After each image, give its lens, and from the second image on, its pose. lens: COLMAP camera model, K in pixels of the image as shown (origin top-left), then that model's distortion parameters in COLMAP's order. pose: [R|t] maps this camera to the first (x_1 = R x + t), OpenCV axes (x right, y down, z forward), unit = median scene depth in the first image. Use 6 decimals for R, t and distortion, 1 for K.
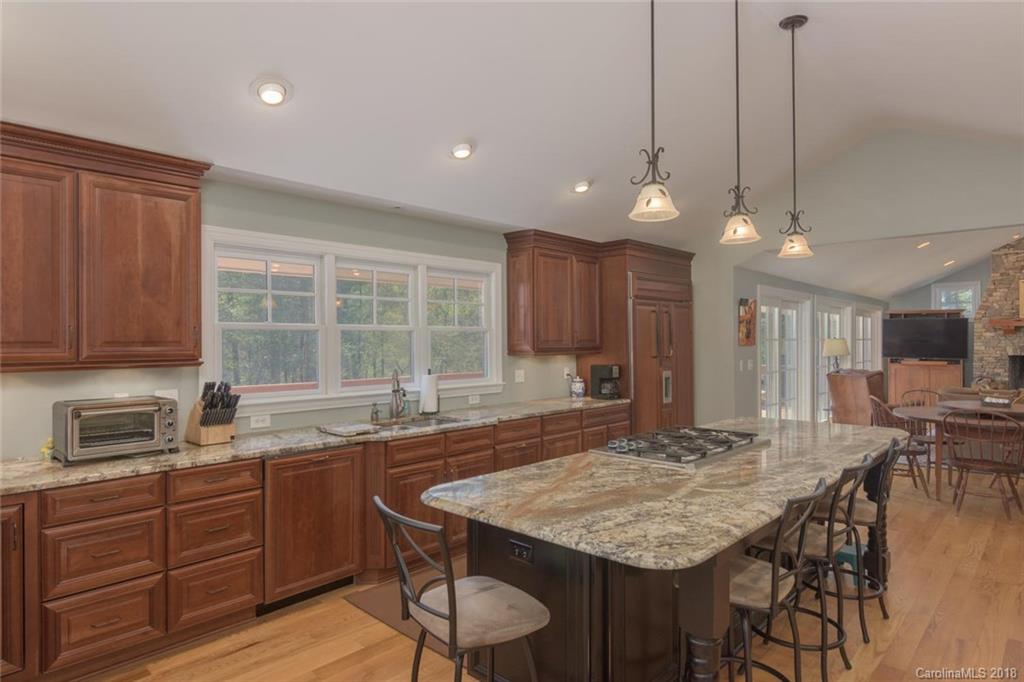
lens RADIAL K [[583.0, 0, 512.0], [0, 583.0, 341.0], [0, 0, 1]] dist [0.000518, 0.000784]
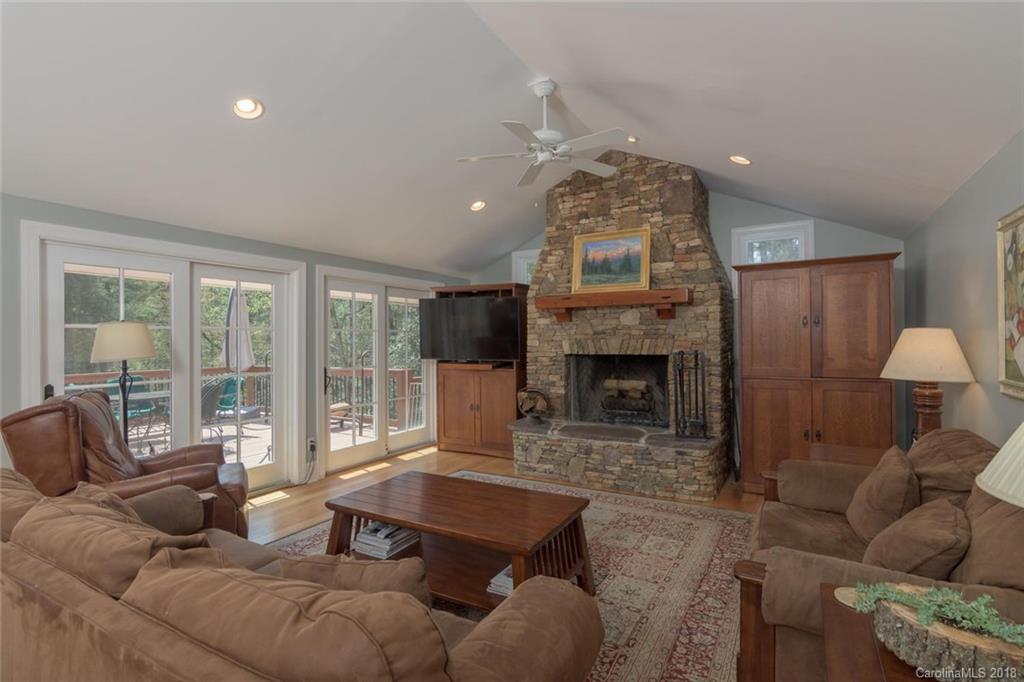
lens RADIAL K [[488.5, 0, 504.6], [0, 488.5, 336.9], [0, 0, 1]] dist [0.000181, 0.000405]
pose [[0.977091, -0.000272, 0.212823, 0.666977], [0.000886, 0.999996, -0.002792, 0.007093], [-0.212821, 0.002917, 0.977087, 0.486519]]
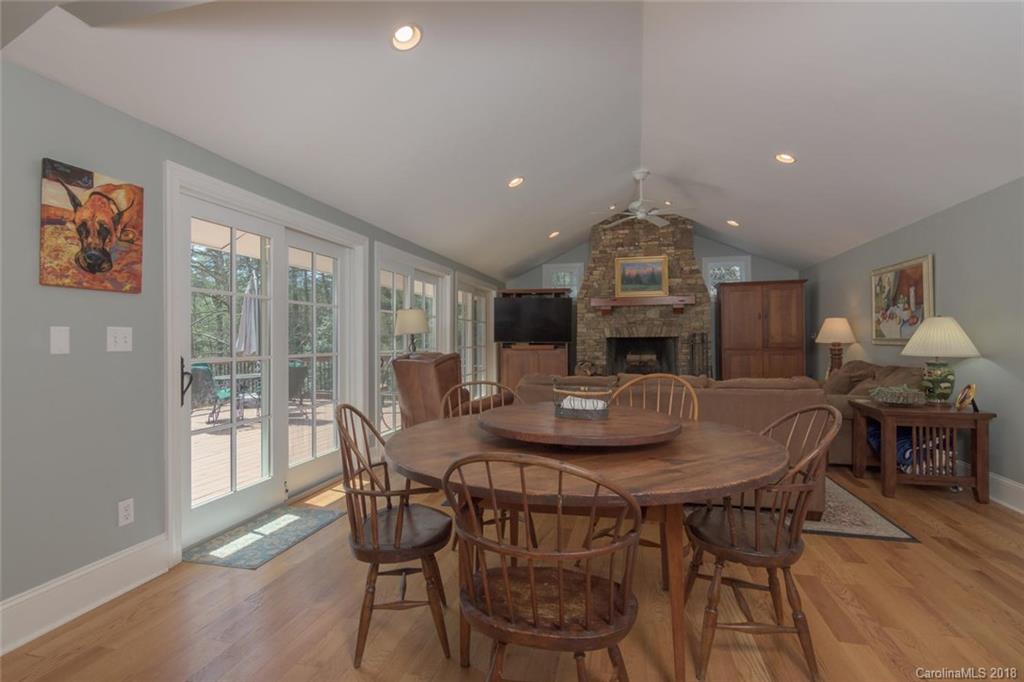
lens RADIAL K [[488.5, 0, 504.6], [0, 488.5, 336.9], [0, 0, 1]] dist [0.000181, 0.000405]
pose [[0.878794, 0.002243, 0.477195, 0.325429], [0.000742, 0.999981, -0.006066, 0.028139], [-0.477200, 0.005685, 0.878776, 0.379199]]
